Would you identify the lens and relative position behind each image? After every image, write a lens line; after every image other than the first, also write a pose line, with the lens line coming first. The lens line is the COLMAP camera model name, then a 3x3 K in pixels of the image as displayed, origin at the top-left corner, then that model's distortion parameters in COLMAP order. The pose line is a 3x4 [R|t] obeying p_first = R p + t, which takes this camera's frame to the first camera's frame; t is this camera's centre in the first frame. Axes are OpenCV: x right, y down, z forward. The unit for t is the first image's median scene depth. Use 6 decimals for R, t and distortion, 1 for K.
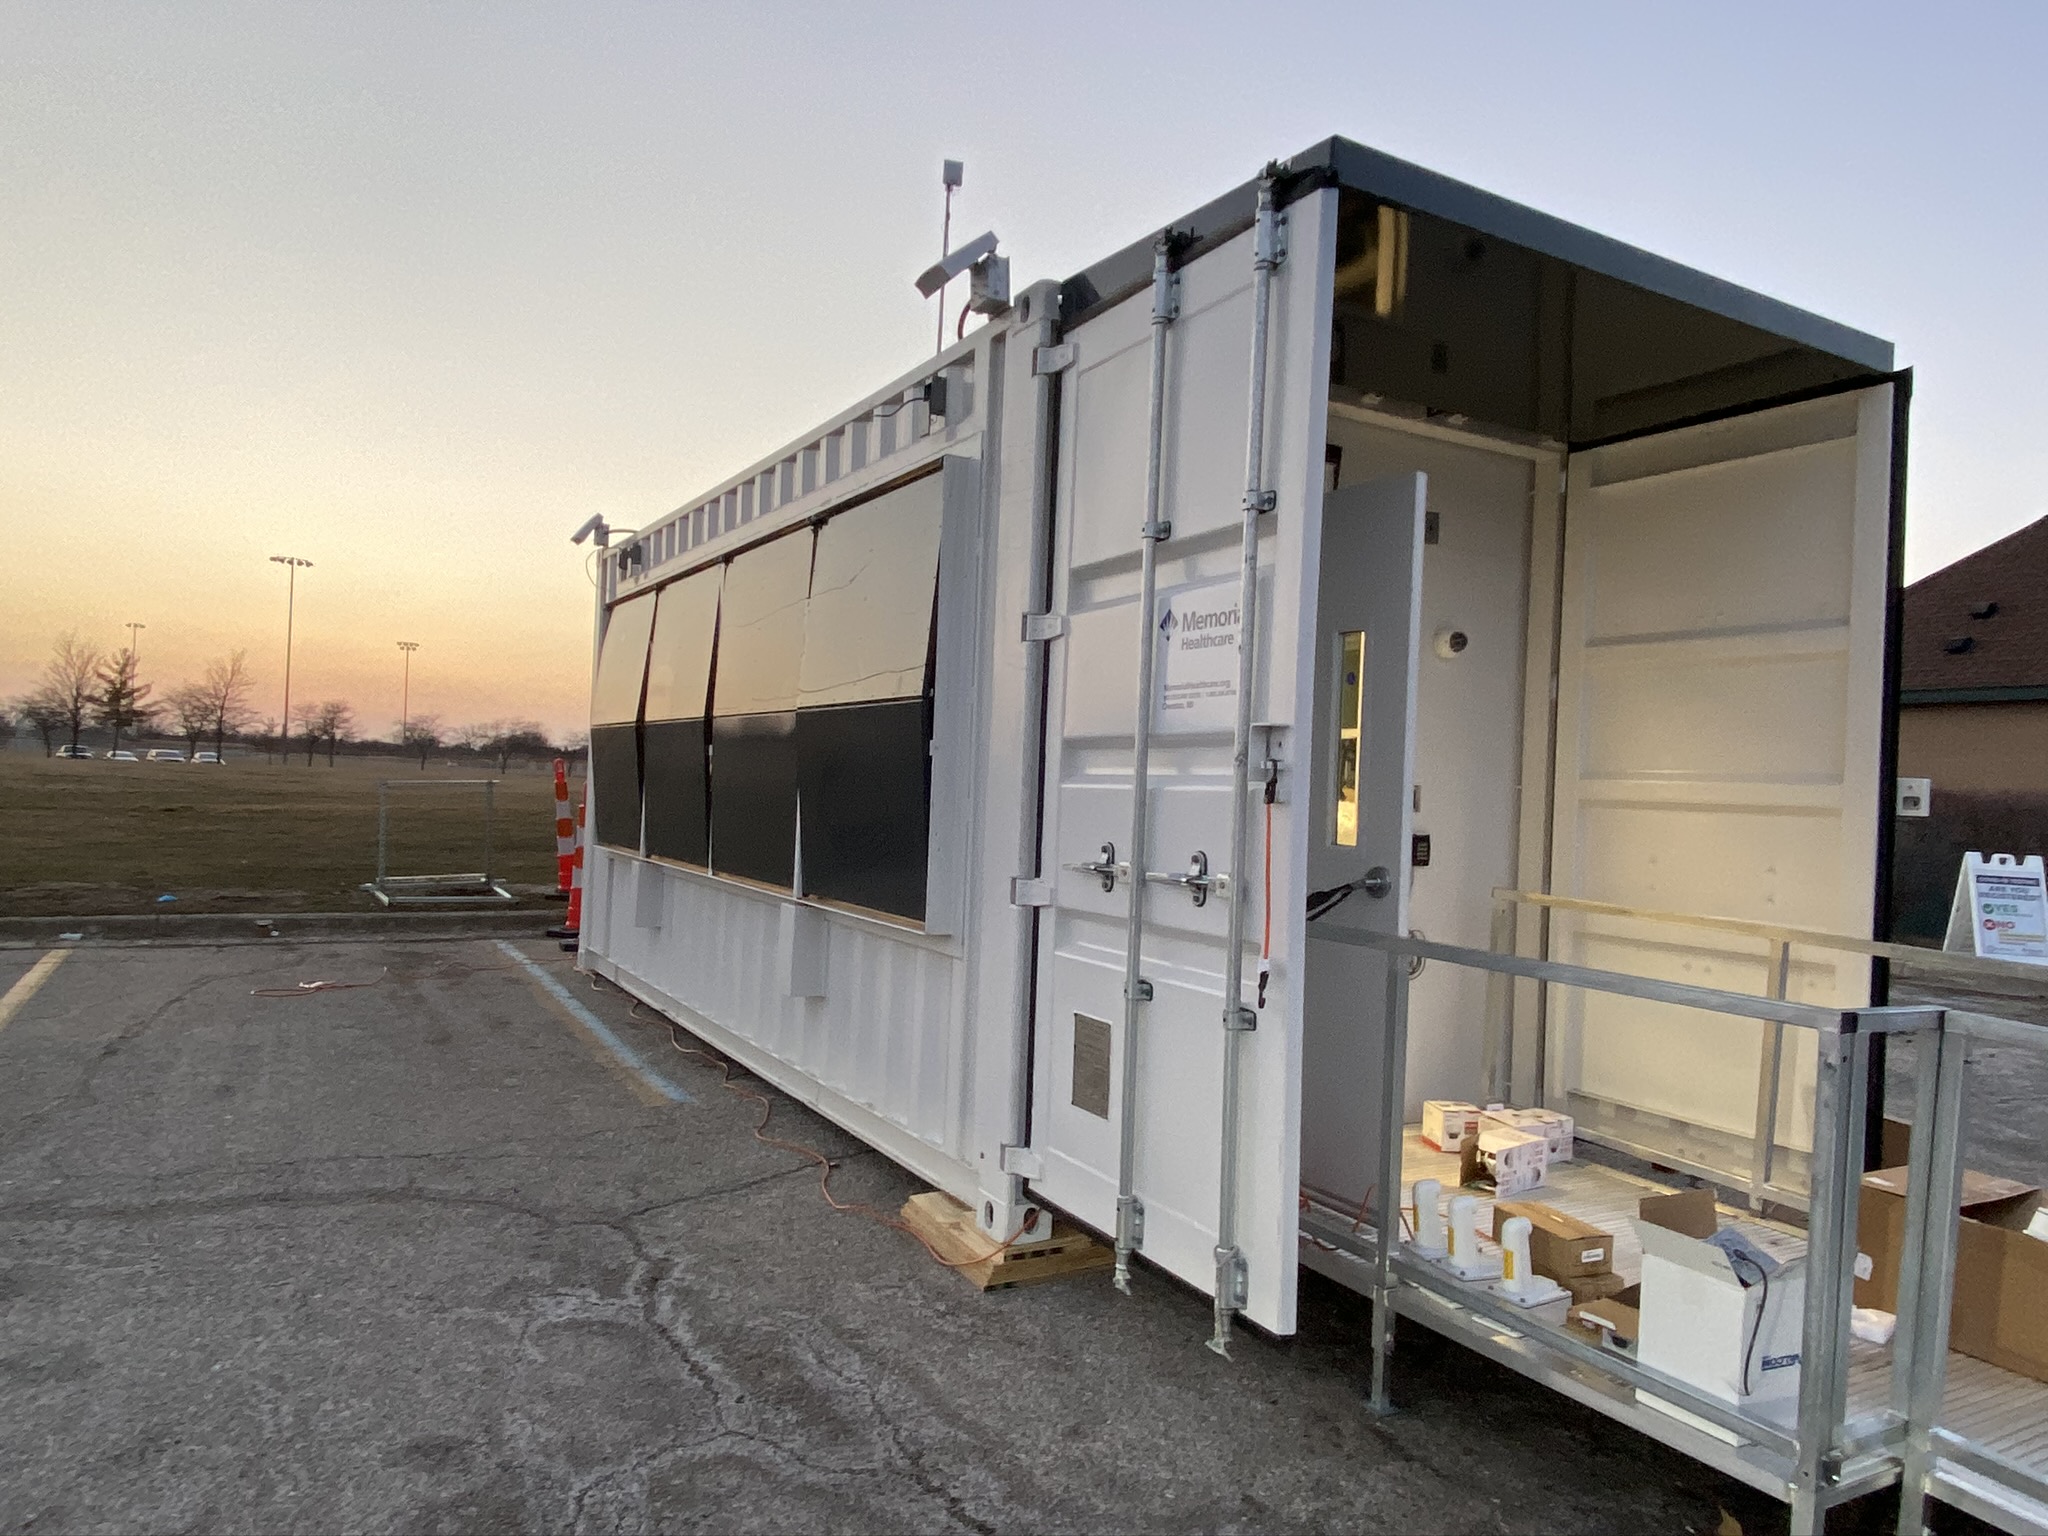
lens RADIAL K [[1299.1, 0, 1024.5], [0, 1299.1, 771.2], [0, 0, 1]] dist [0.002494, 0.000580]
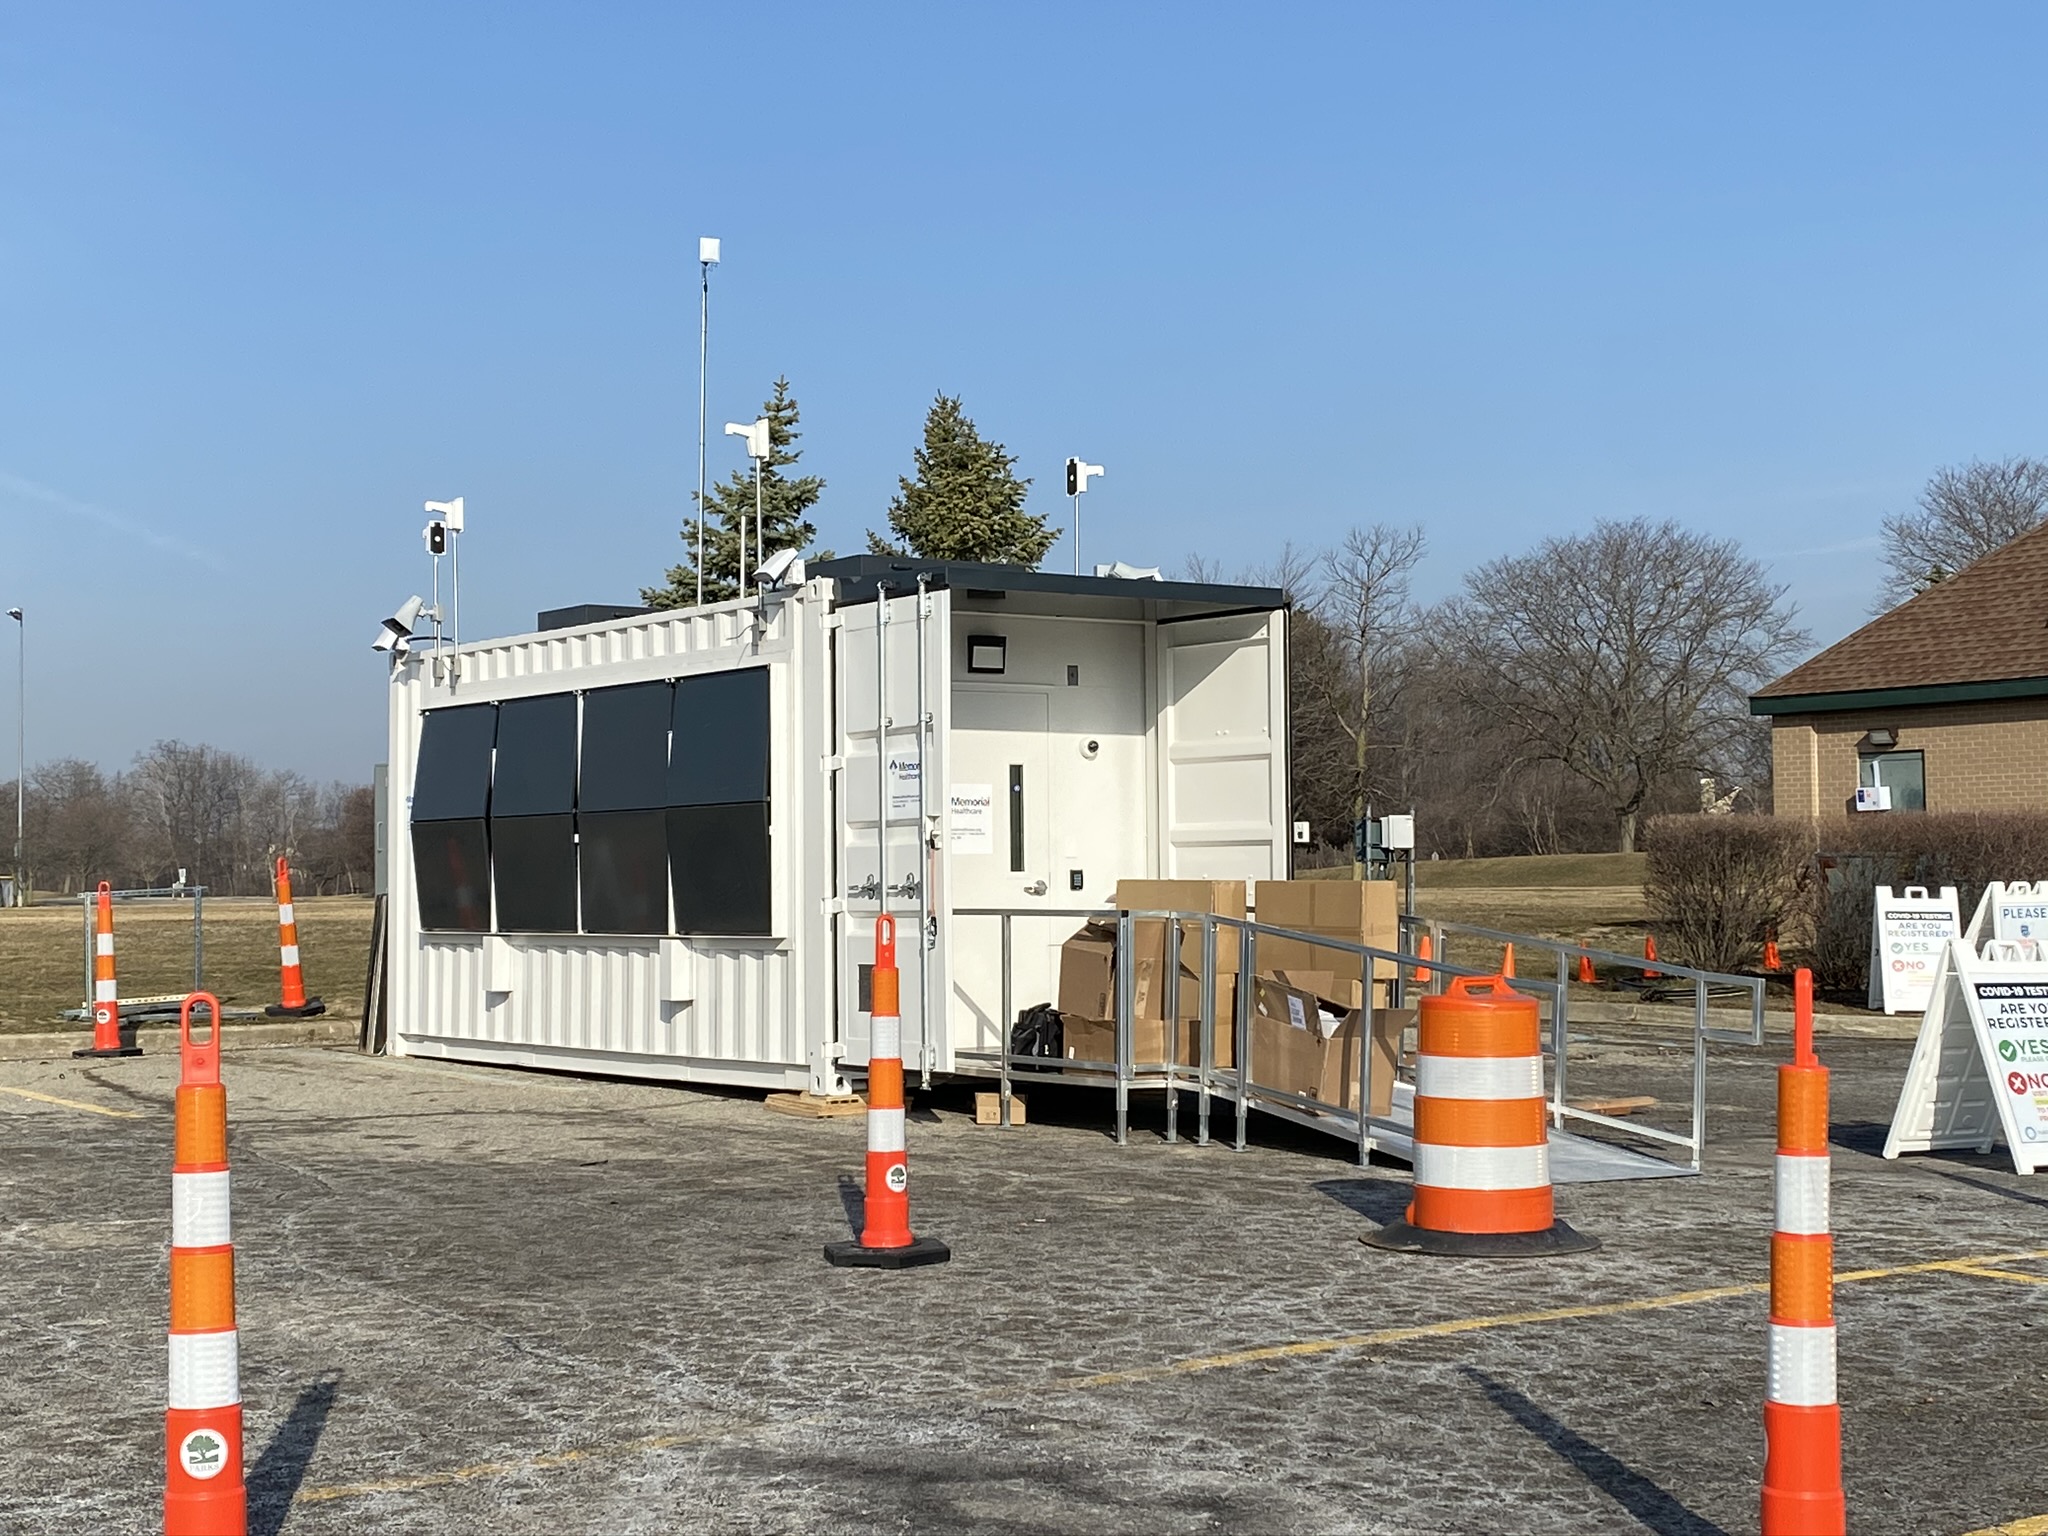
lens RADIAL K [[3042.2, 0, 1024.3], [0, 3042.2, 769.4], [0, 0, 1]] dist [0.019891, 0.000000]
pose [[0.995528, -0.044792, 0.083178, -0.059715], [0.046898, 0.998622, -0.023546, 0.011325], [-0.082008, 0.027342, 0.996257, -2.694165]]
